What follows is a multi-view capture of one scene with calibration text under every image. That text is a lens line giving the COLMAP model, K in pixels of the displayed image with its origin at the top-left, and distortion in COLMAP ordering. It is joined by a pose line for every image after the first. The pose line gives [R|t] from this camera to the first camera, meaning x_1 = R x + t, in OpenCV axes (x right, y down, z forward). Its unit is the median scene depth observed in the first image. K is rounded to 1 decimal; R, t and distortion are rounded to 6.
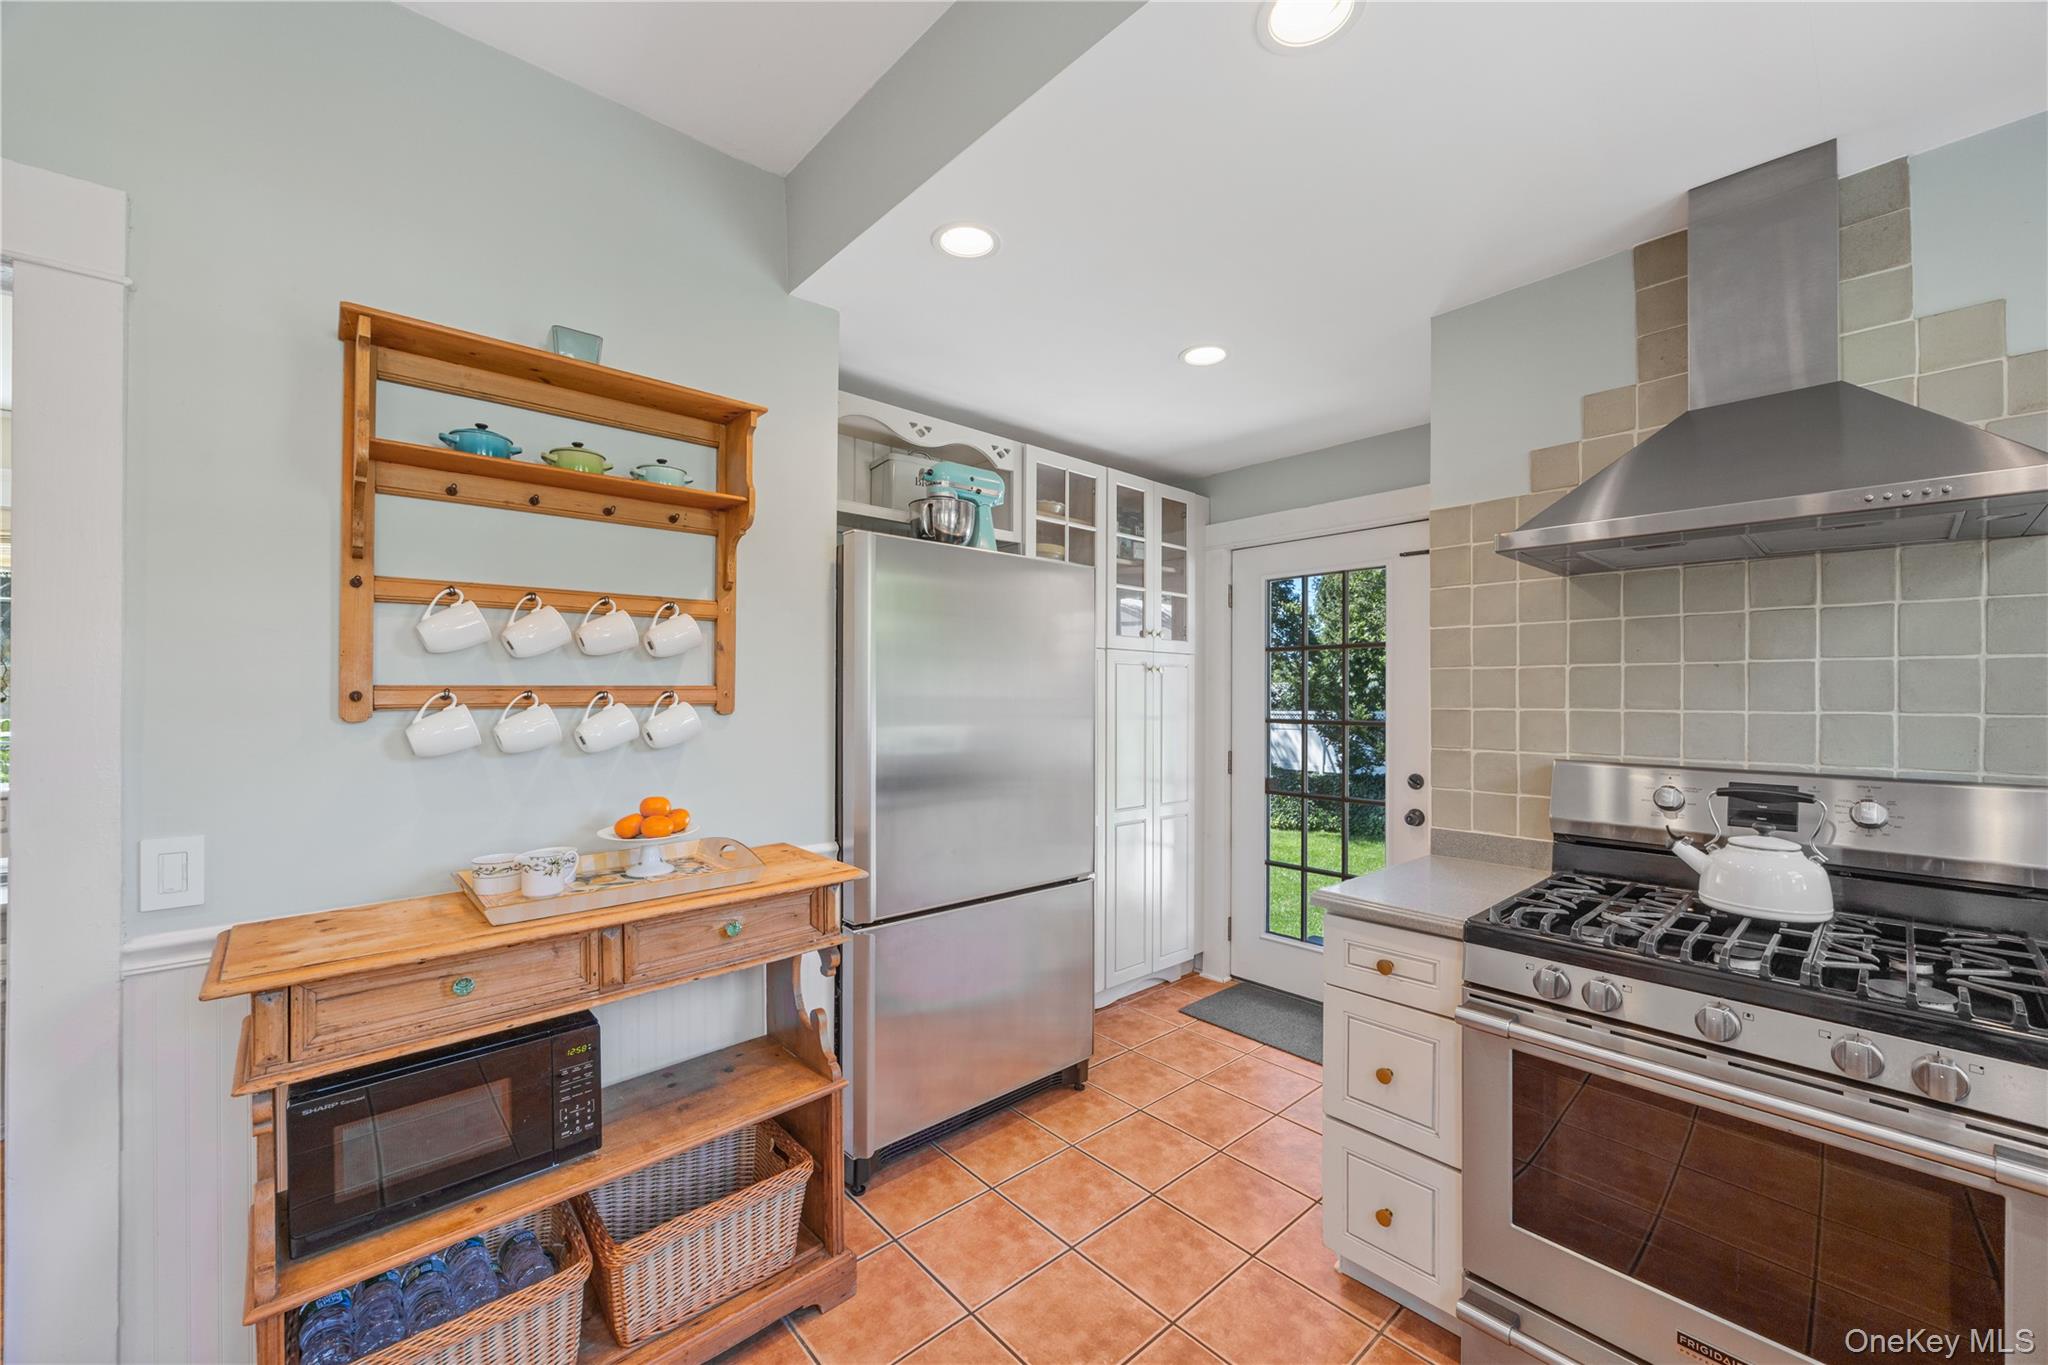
lens RADIAL K [[787.1, 0, 1020.1], [0, 787.1, 692.6], [0, 0, 1]] dist [-0.002452, -0.000241]
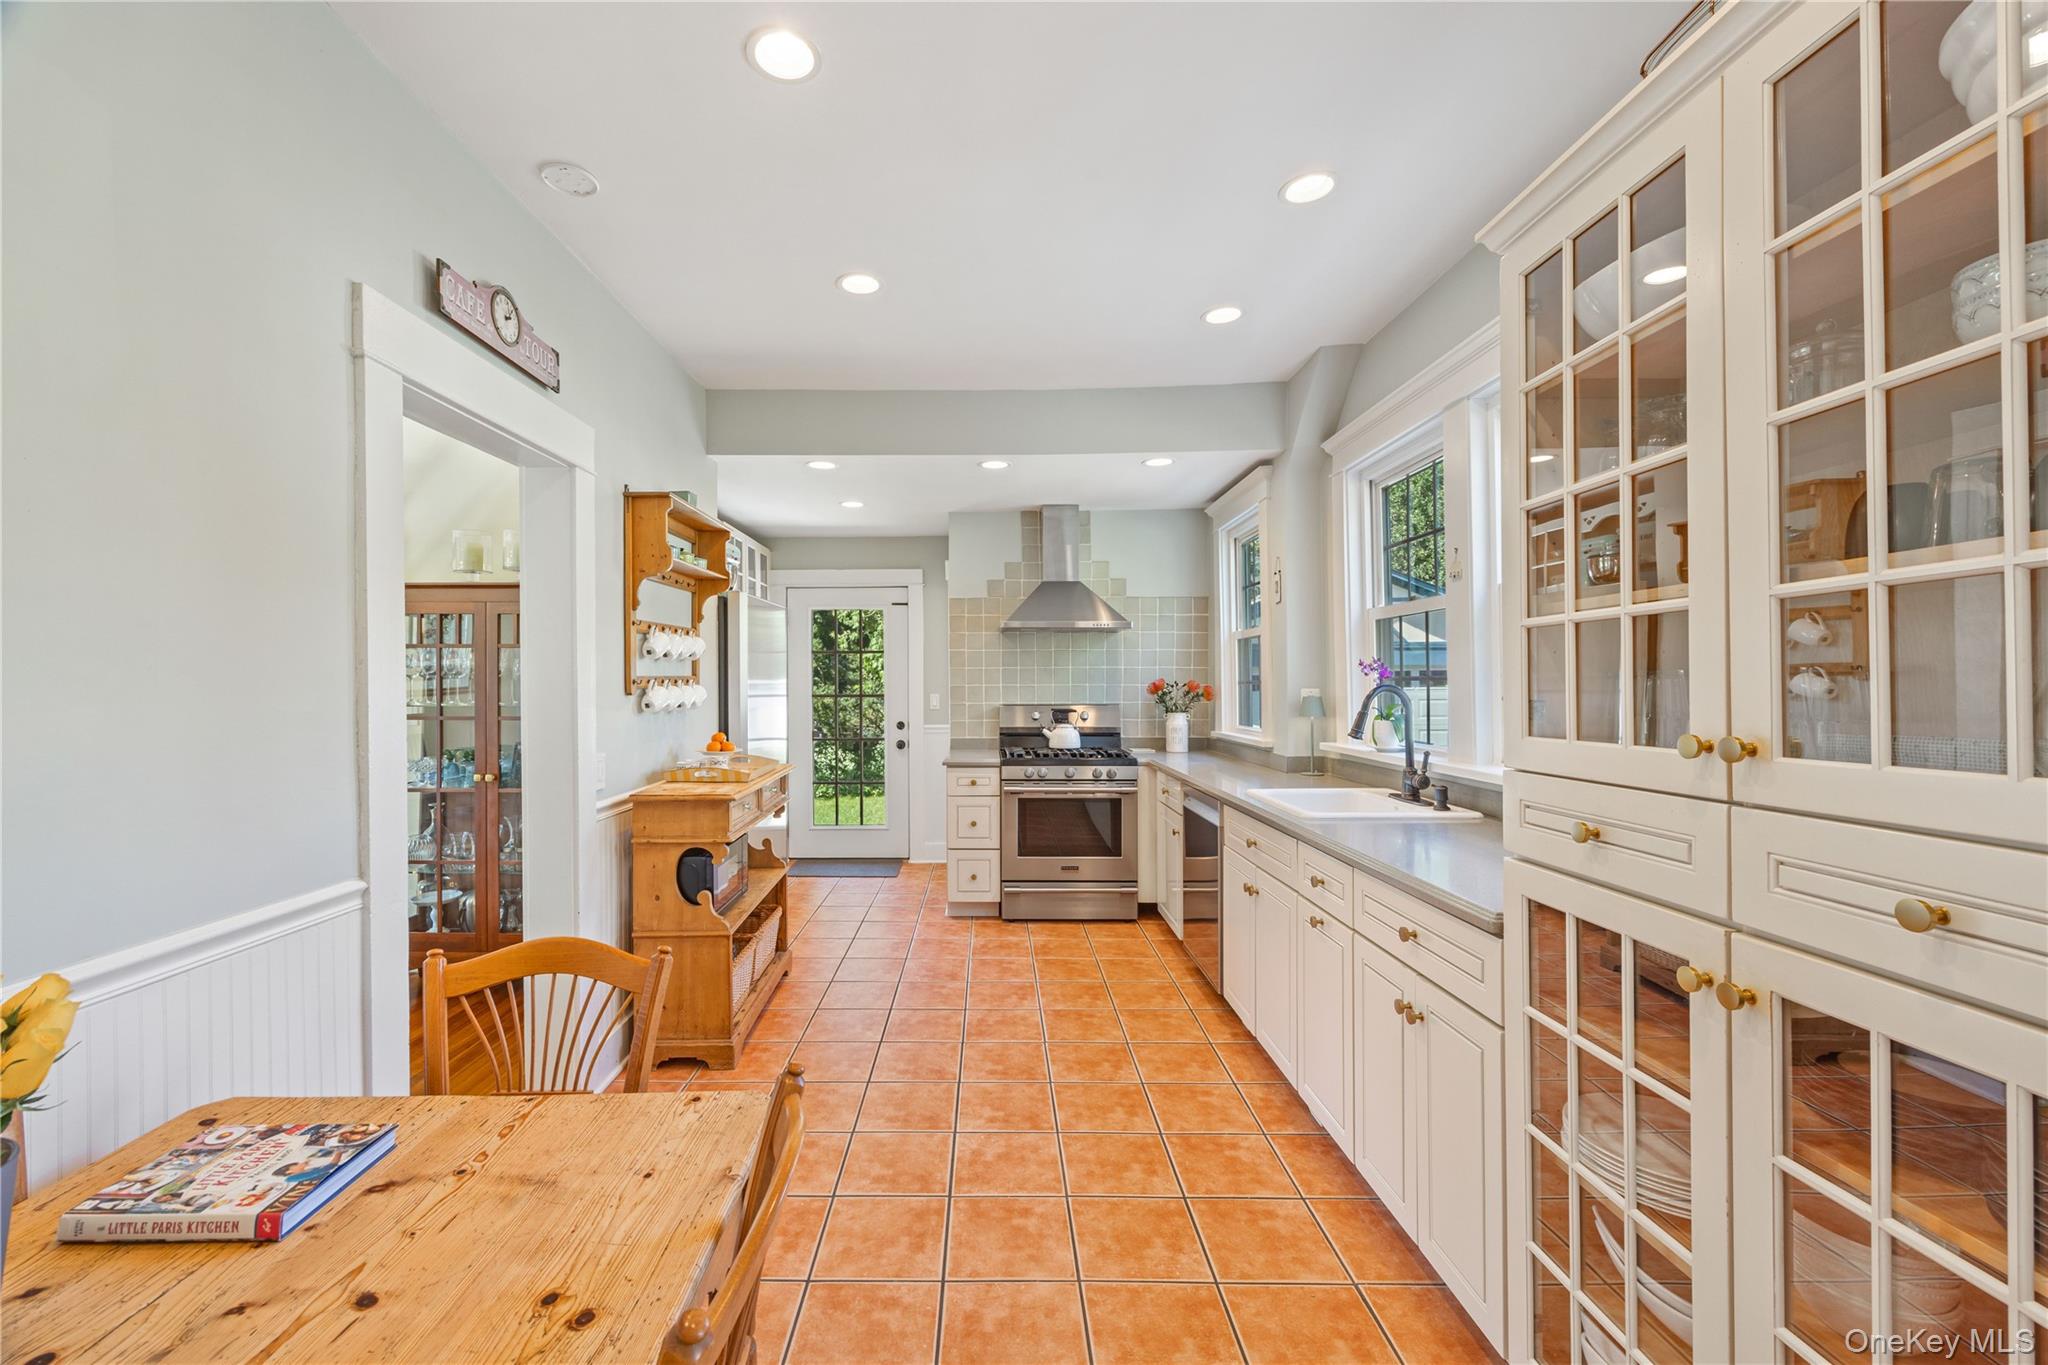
lens RADIAL K [[785.6, 0, 983.3], [0, 785.6, 681.7], [0, 0, 1]] dist [-0.003599, 0.000192]
pose [[0.674709, -0.009206, 0.738027, -1.142253], [0.006282, 0.999958, 0.006730, -0.006152], [-0.738057, 0.000096, 0.674738, -0.632496]]
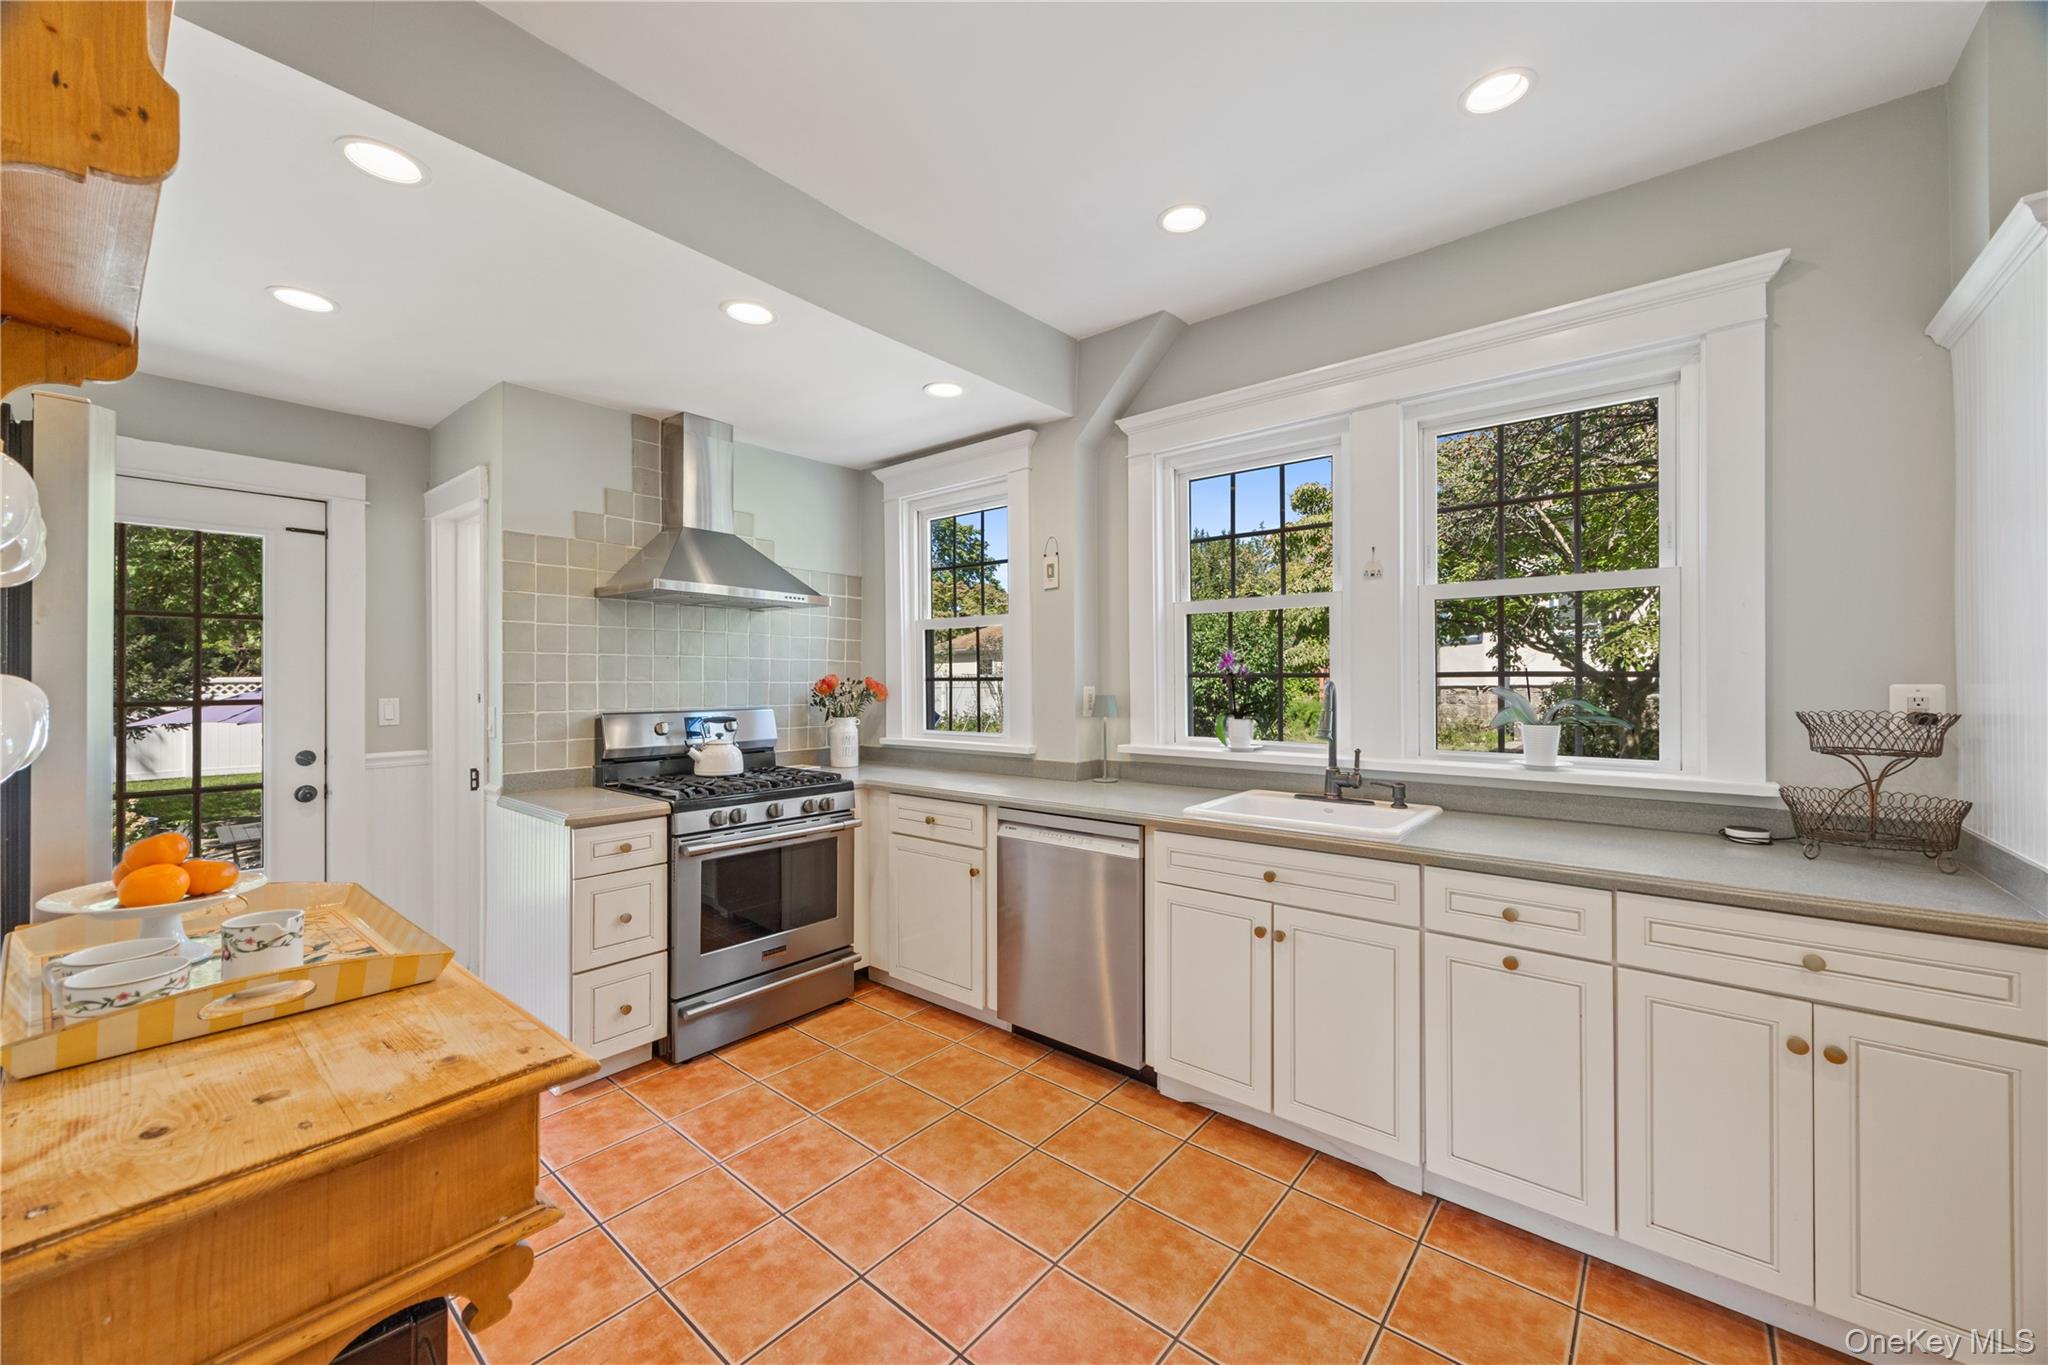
lens RADIAL K [[760.4, 0, 1007.8], [0, 760.4, 677.9], [0, 0, 1]] dist [-0.000352, 0.000093]
pose [[-0.120865, -0.004885, 0.992657, -0.870879], [-0.005078, 0.999978, 0.004303, 0.001861], [-0.992656, -0.004521, -0.120887, 0.340330]]
